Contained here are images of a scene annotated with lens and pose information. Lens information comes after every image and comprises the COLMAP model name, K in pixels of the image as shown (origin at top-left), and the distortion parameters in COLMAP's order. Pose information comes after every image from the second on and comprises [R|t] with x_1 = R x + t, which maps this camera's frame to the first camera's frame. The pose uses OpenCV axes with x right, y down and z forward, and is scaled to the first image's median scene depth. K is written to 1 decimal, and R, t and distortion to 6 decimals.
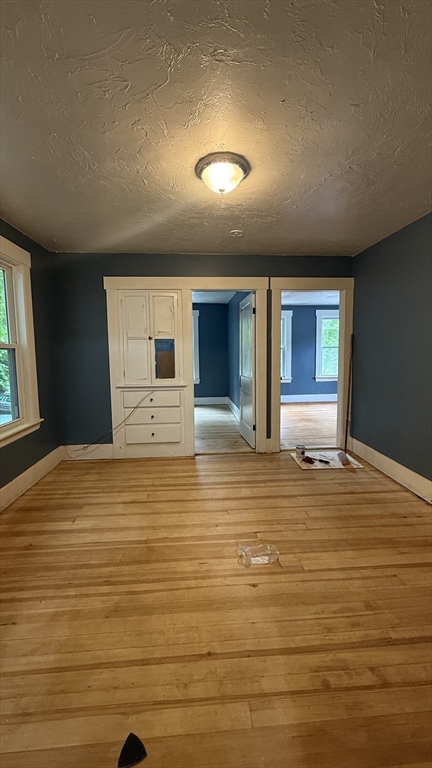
lens RADIAL K [[305.1, 0, 215.1], [0, 305.1, 383.5], [0, 0, 1]] dist [-0.000357, 0.000490]
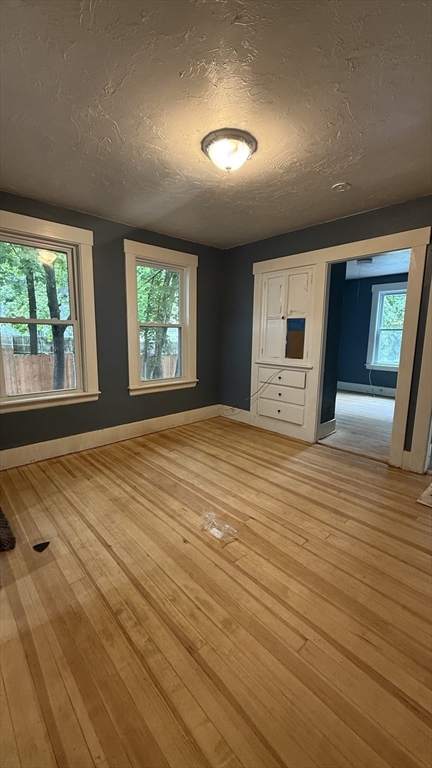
lens RADIAL K [[305.1, 0, 214.8], [0, 305.1, 382.1], [0, 0, 1]] dist [-0.000357, 0.000490]
pose [[0.624988, 0.141767, -0.767654, 0.605995], [-0.097167, 0.989852, 0.103693, -0.024439], [0.774564, 0.009784, 0.632420, 0.234374]]
